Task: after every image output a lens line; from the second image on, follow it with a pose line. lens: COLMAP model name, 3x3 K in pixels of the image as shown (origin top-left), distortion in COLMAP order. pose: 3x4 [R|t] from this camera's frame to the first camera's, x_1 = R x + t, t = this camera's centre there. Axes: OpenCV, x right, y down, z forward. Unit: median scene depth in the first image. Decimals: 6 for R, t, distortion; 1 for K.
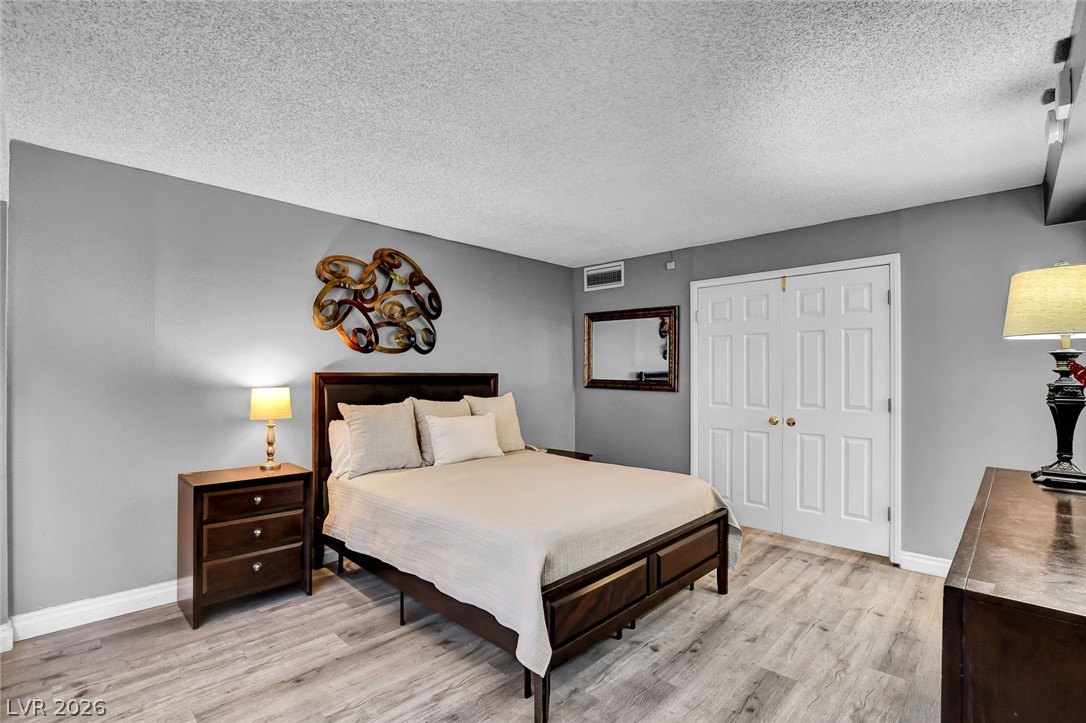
lens RADIAL K [[494.2, 0, 542.7], [0, 494.2, 369.6], [0, 0, 1]] dist [-0.028553, 0.000824]
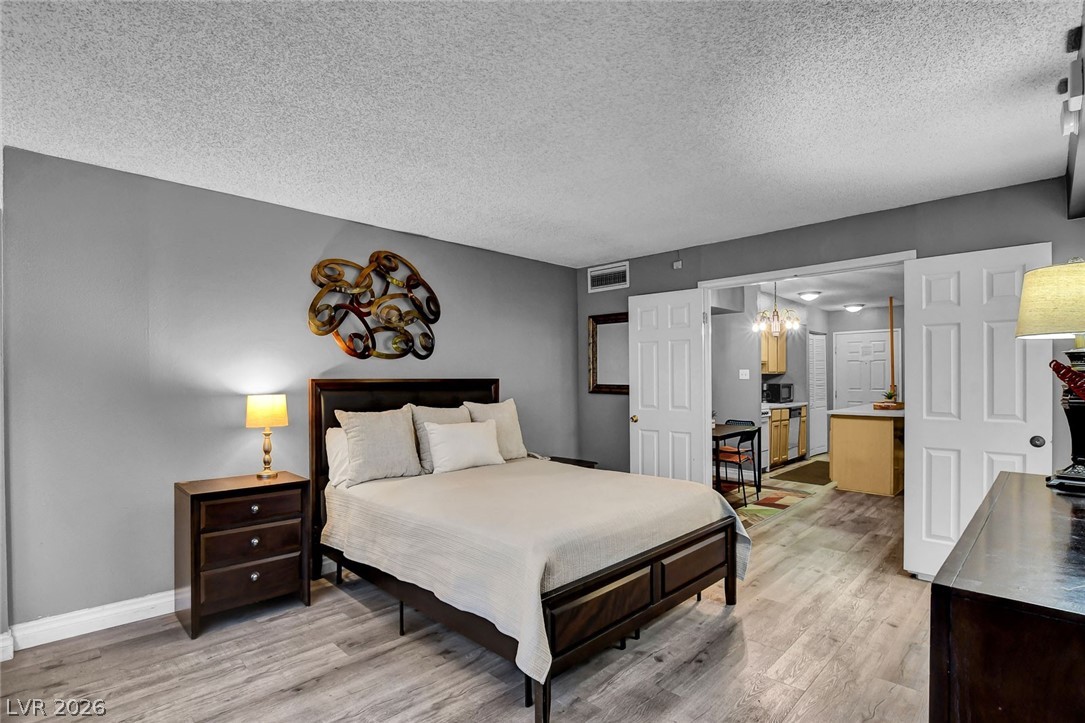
lens RADIAL K [[519.7, 0, 537.9], [0, 519.7, 379.1], [0, 0, 1]] dist [-0.026279, -0.000183]
pose [[0.999780, -0.007123, -0.019718, 0.010972], [0.007276, 0.999944, 0.007705, 0.001904], [0.019662, -0.007847, 0.999776, -0.028390]]
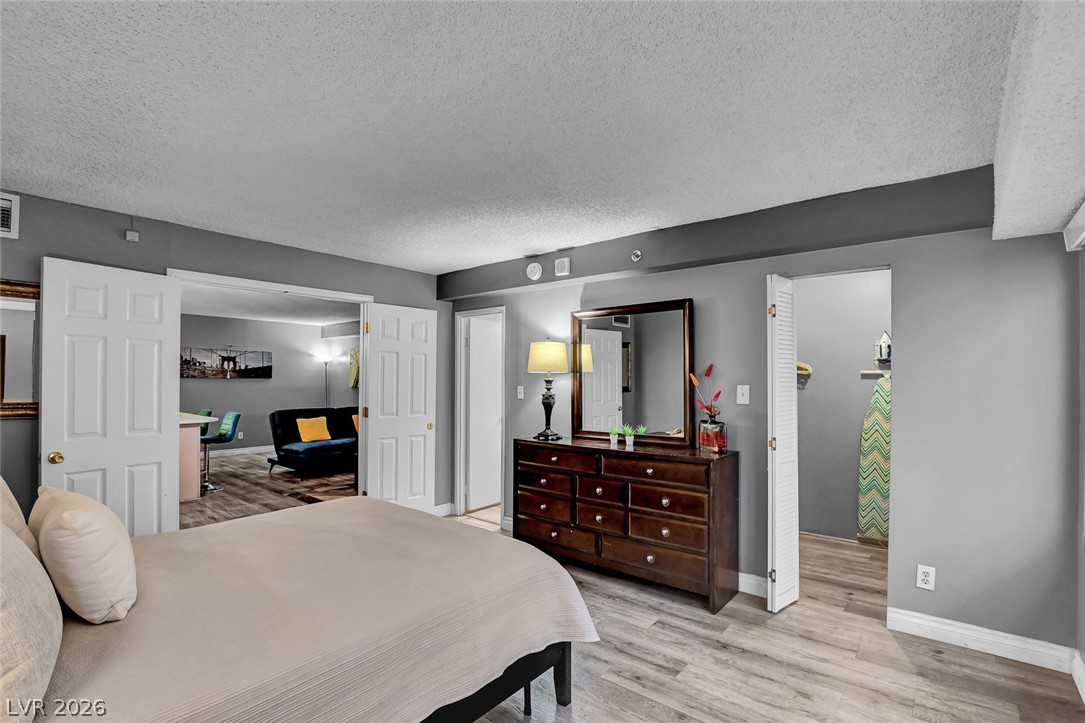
lens RADIAL K [[509.2, 0, 542.8], [0, 509.2, 373.0], [0, 0, 1]] dist [-0.028253, 0.001446]
pose [[-0.071702, 0.010305, 0.997373, -0.899089], [-0.011372, 0.999873, -0.011148, -0.029096], [-0.997361, -0.012142, -0.071576, 0.866716]]
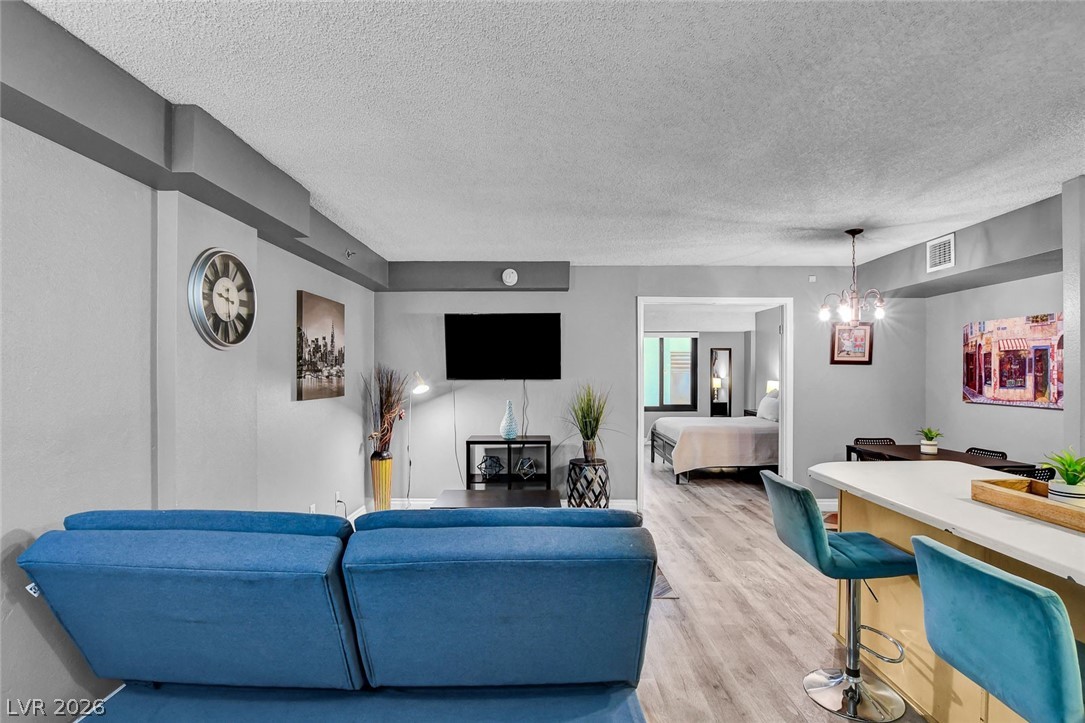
lens RADIAL K [[528.0, 0, 543.7], [0, 528.0, 370.6], [0, 0, 1]] dist [-0.026892, 0.000425]
pose [[-0.720080, 0.000962, -0.693890, 2.800789], [0.004927, 0.999981, -0.003727, -0.017446], [0.693873, -0.006103, -0.720071, 2.676385]]
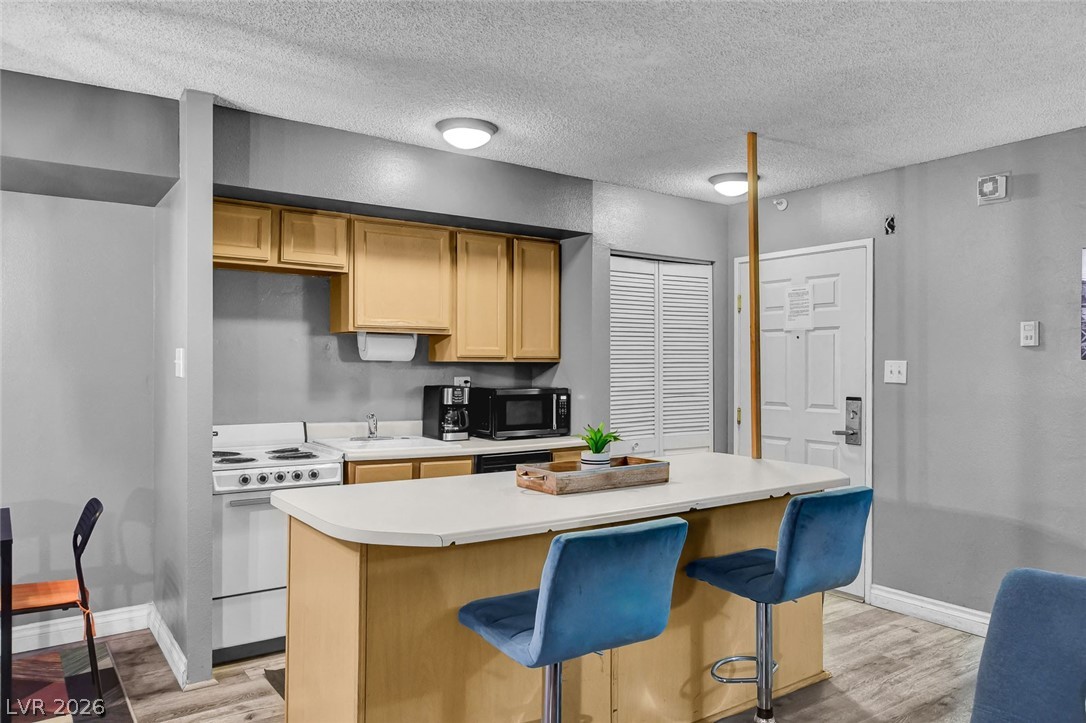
lens RADIAL K [[755.0, 0, 543.0], [0, 755.0, 361.5], [0, 0, 1]] dist [0.001552, 0.001085]
pose [[0.981590, 0.004192, -0.190954, 1.920142], [-0.003622, 0.999988, 0.003336, -0.003401], [0.190966, -0.002583, 0.981593, 1.509713]]
